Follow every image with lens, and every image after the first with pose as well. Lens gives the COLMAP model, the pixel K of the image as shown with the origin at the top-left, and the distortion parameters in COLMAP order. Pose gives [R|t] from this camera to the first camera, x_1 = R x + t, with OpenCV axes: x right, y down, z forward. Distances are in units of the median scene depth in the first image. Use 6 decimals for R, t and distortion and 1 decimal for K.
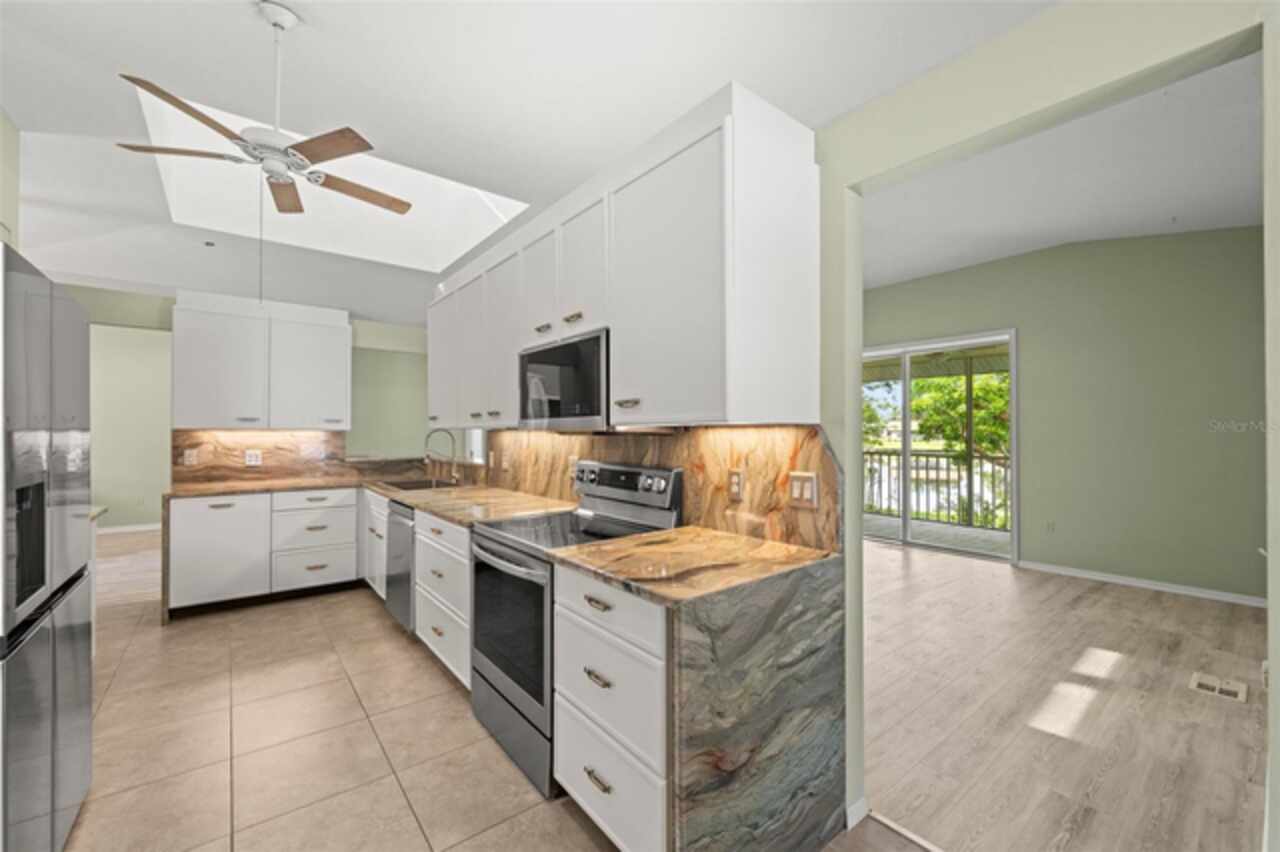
lens RADIAL K [[512.9, 0, 640.0], [0, 512.9, 431.6], [0, 0, 1]] dist [0.000566, 0.000115]
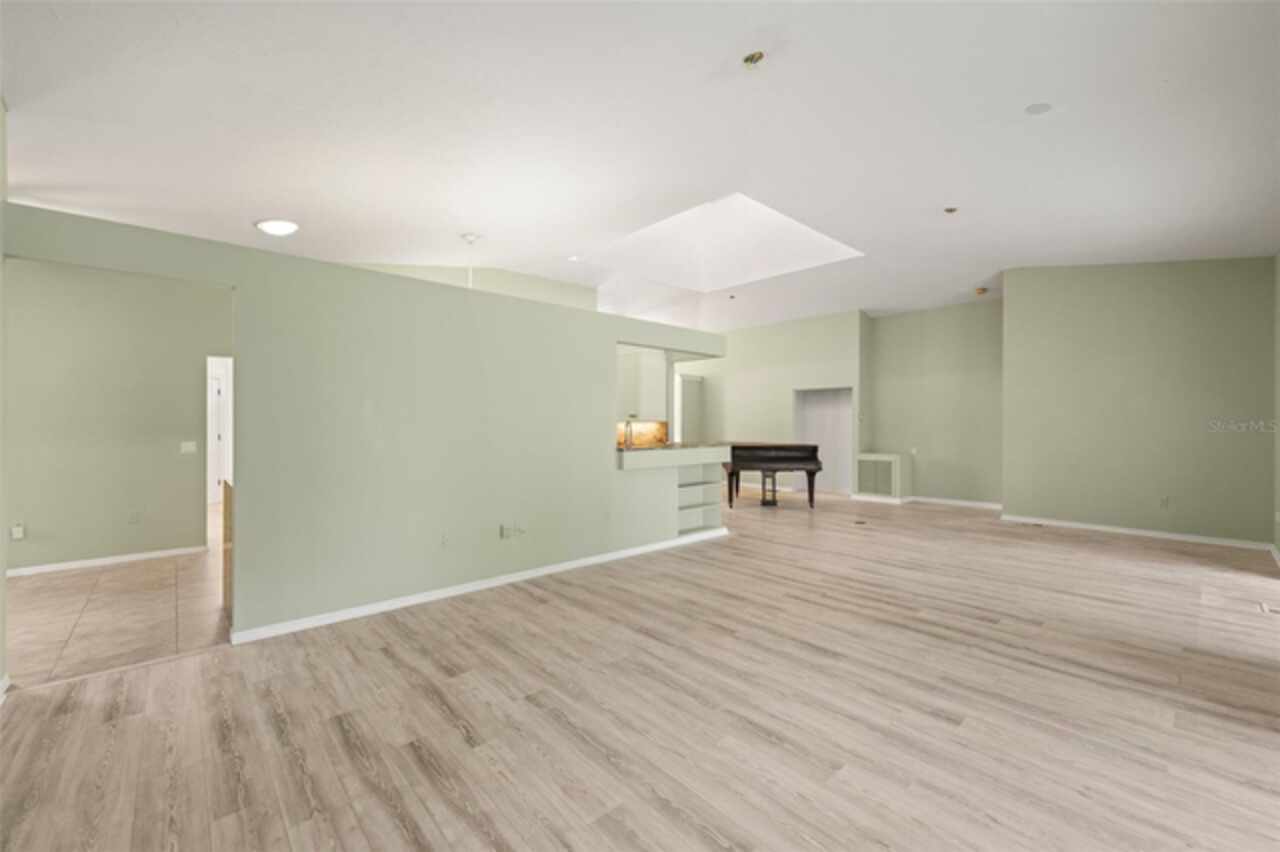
lens RADIAL K [[516.7, 0, 638.0], [0, 516.7, 425.3], [0, 0, 1]] dist [-0.001544, -0.000025]
pose [[0.062662, 0.002915, -0.998031, 1.074105], [-0.000558, 0.999996, 0.002886, 0.003150], [0.998035, 0.000376, 0.062664, 1.073068]]
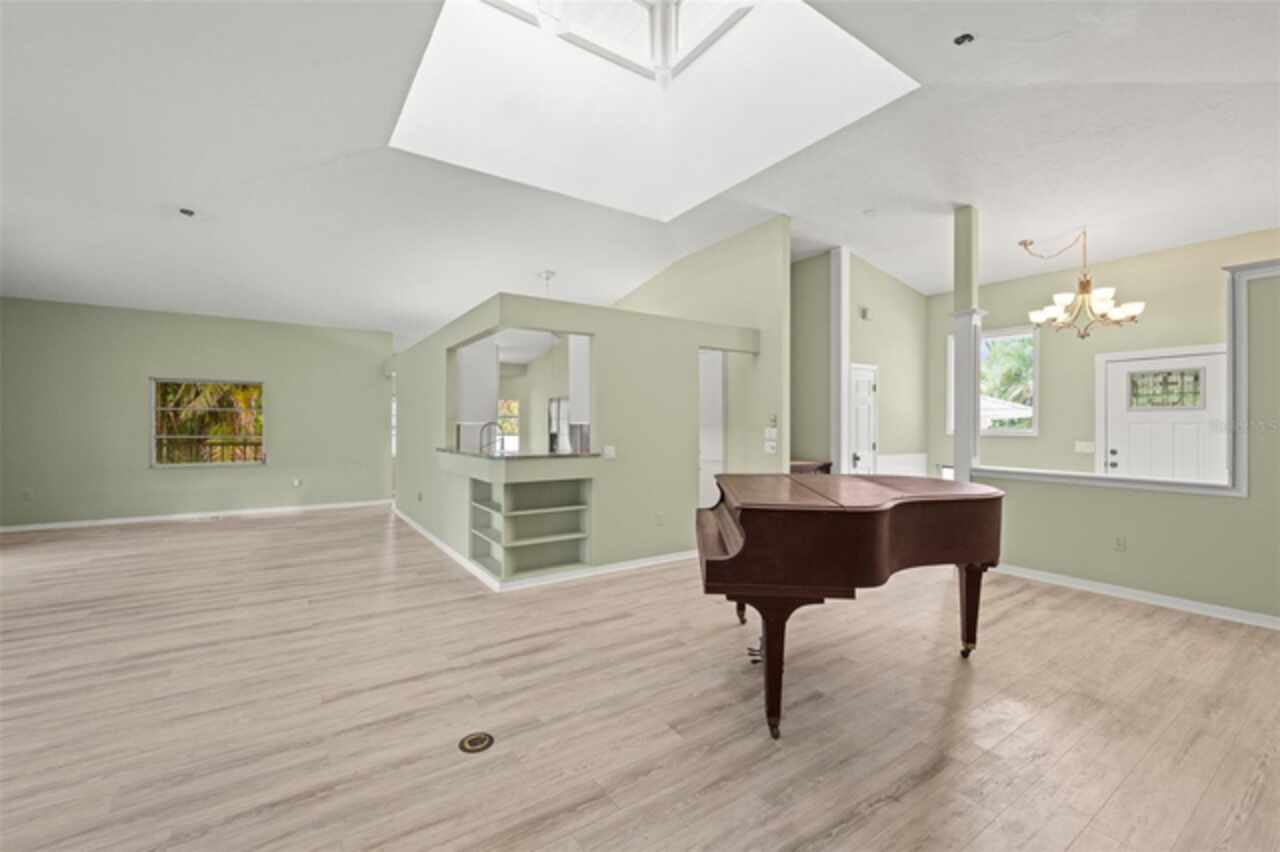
lens RADIAL K [[516.7, 0, 638.0], [0, 516.7, 425.3], [0, 0, 1]] dist [-0.001544, -0.000025]
pose [[-0.997577, -0.002897, 0.069507, -0.971936], [-0.002962, 0.999995, -0.000839, 0.001164], [-0.069504, -0.001043, -0.997581, 2.571495]]
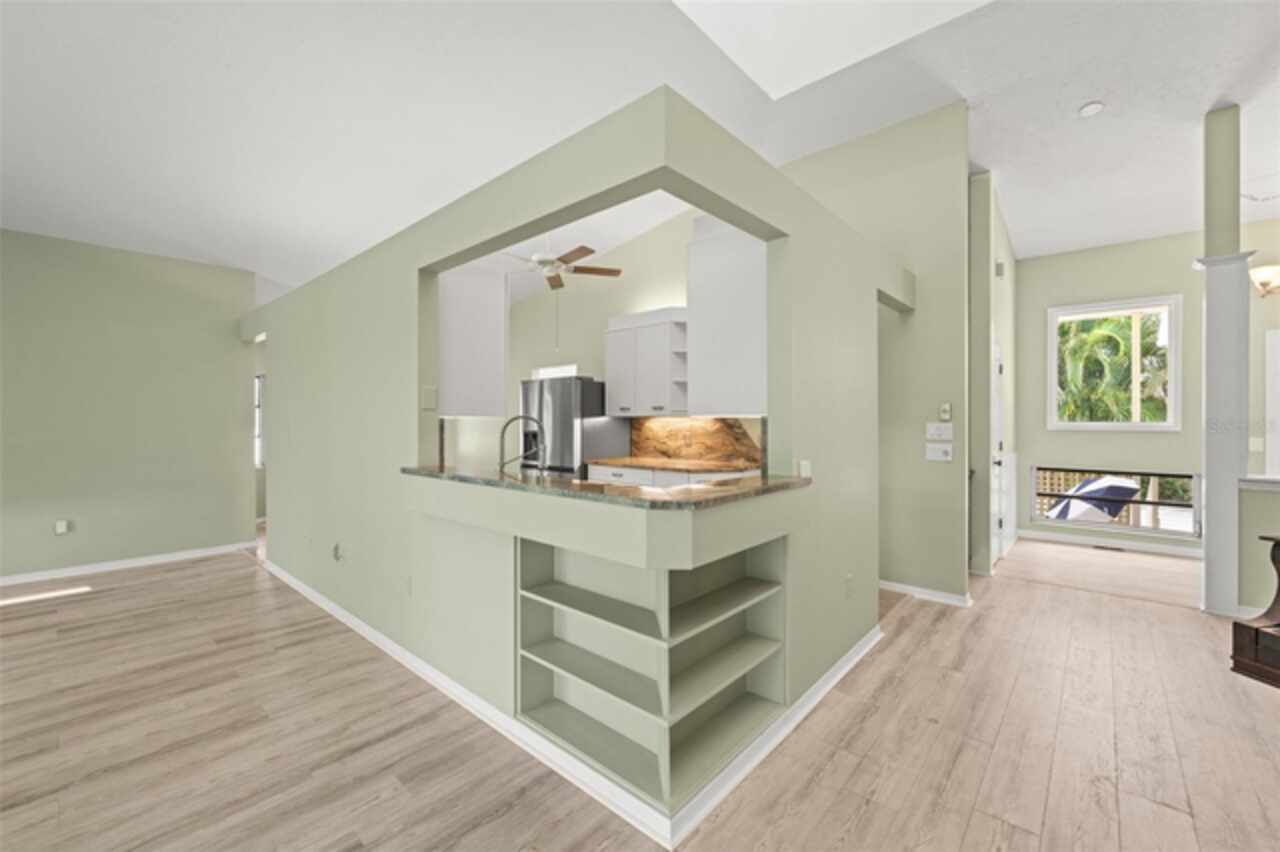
lens RADIAL K [[516.7, 0, 638.0], [0, 516.7, 425.3], [0, 0, 1]] dist [-0.001544, -0.000025]
pose [[-0.985258, 0.004071, -0.171025, -0.490446], [0.002620, 0.999959, 0.008706, 0.000984], [0.171054, 0.008130, -0.985228, 1.893823]]
